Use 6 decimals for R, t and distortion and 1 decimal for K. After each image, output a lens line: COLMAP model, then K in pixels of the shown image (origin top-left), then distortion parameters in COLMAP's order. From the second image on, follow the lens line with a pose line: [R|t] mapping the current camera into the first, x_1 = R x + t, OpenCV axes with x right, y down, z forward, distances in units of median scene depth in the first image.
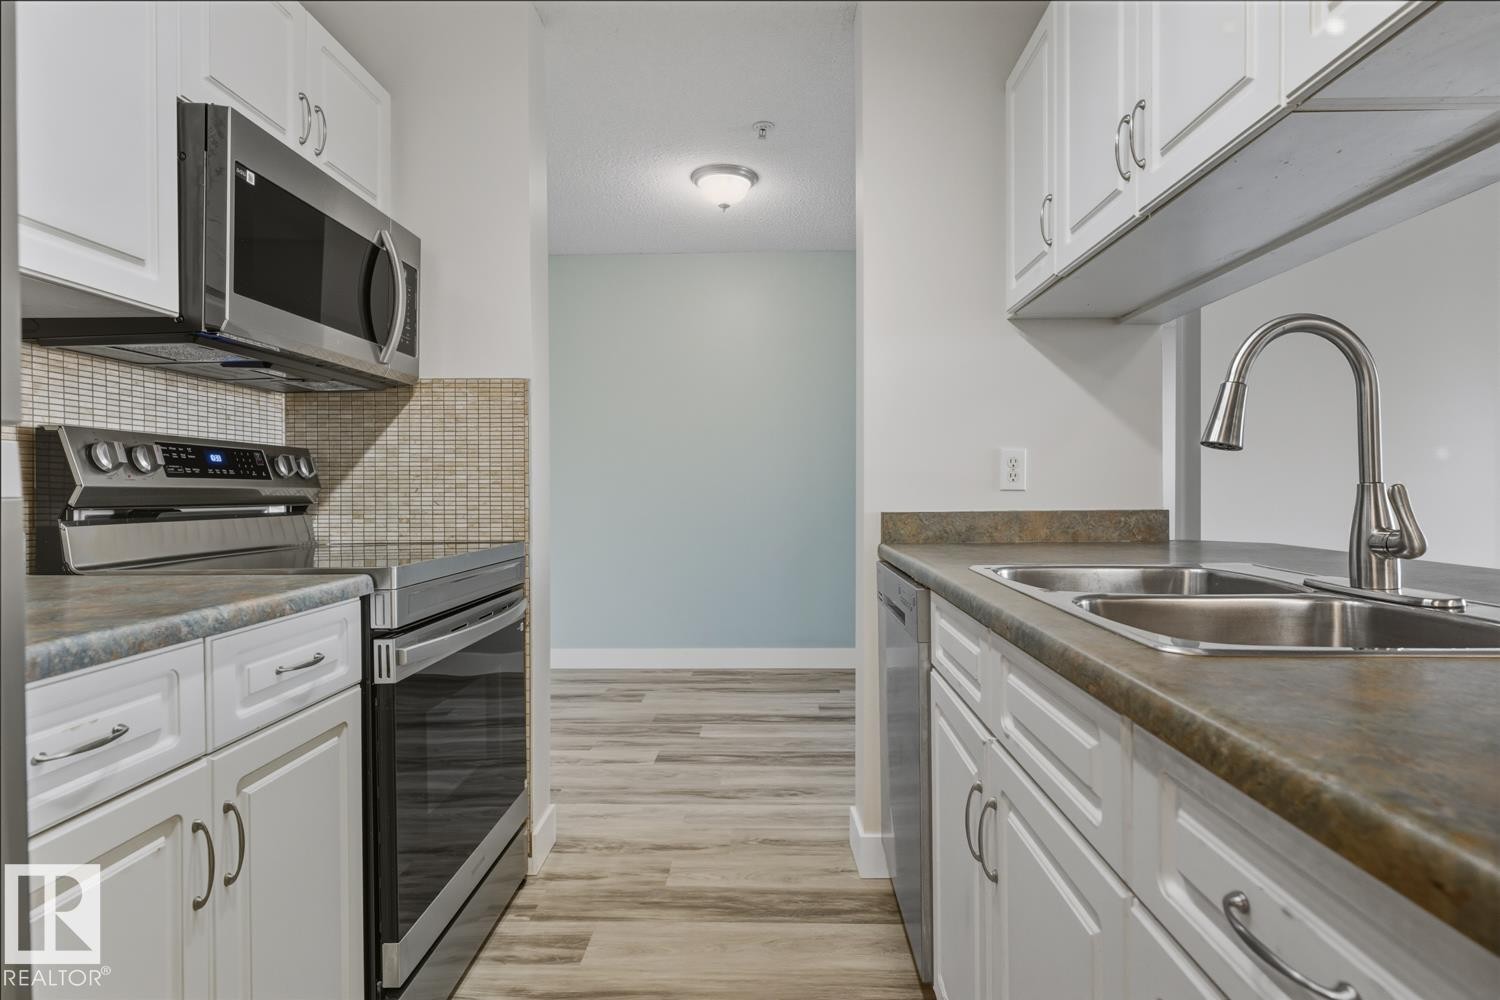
lens RADIAL K [[647.2, 0, 753.4], [0, 647.2, 494.4], [0, 0, 1]] dist [-0.000477, -0.000693]
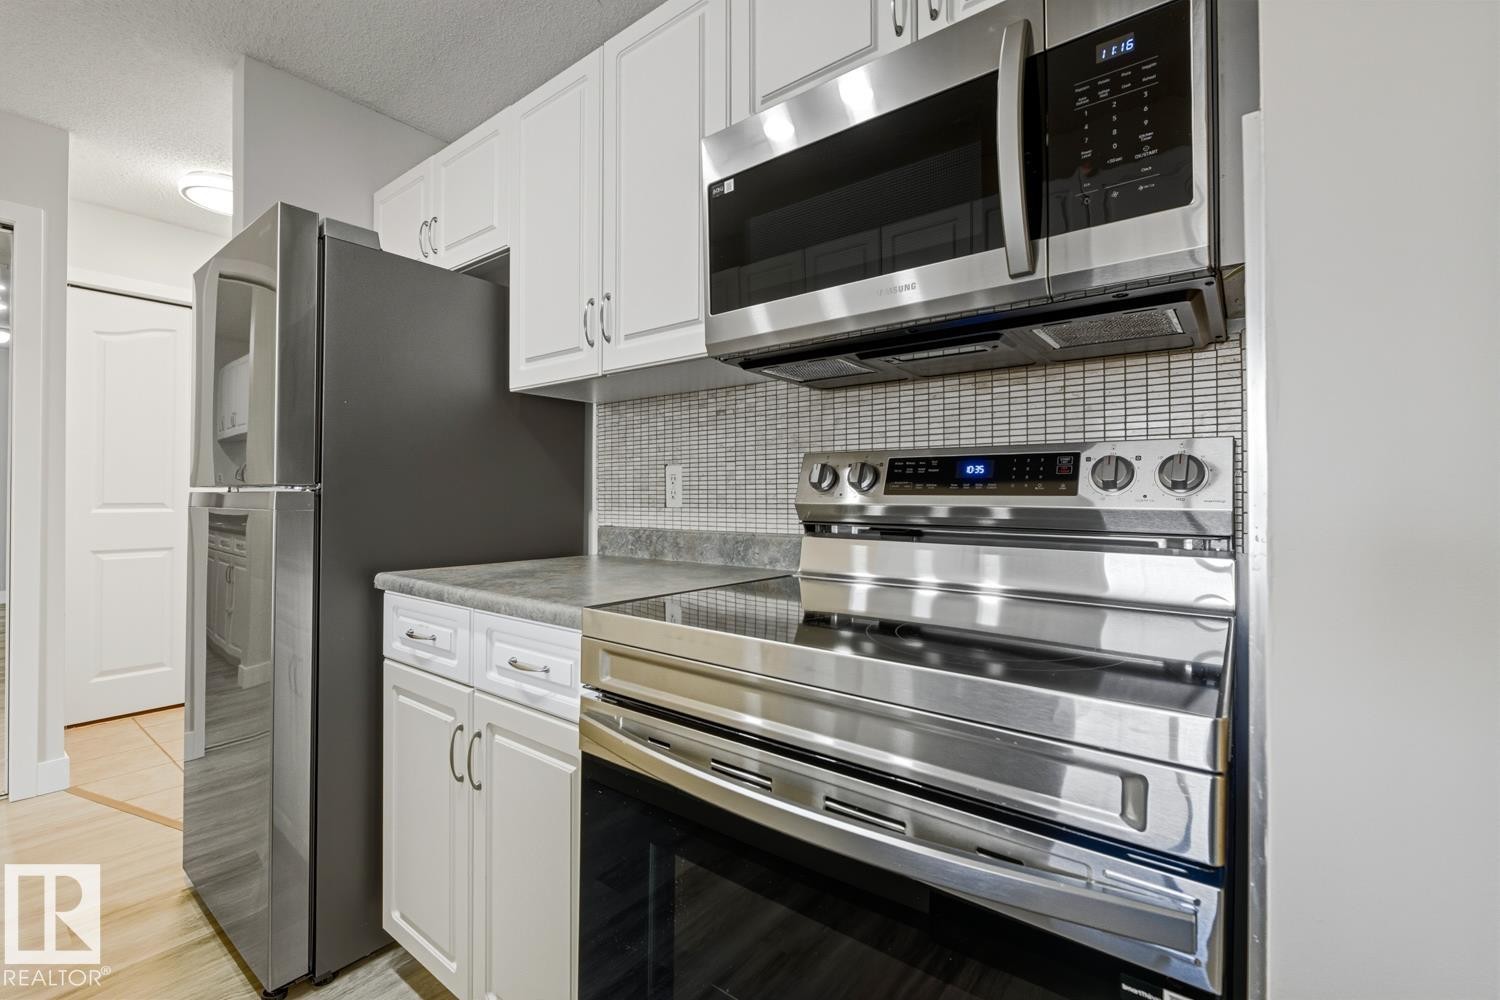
lens RADIAL K [[647.2, 0, 753.4], [0, 647.2, 494.4], [0, 0, 1]] dist [-0.000477, -0.000693]
pose [[-0.587440, -0.001023, -0.809267, -0.015894], [-0.007481, 0.999963, 0.004167, -0.030368], [0.809233, 0.008501, -0.587426, 1.453704]]
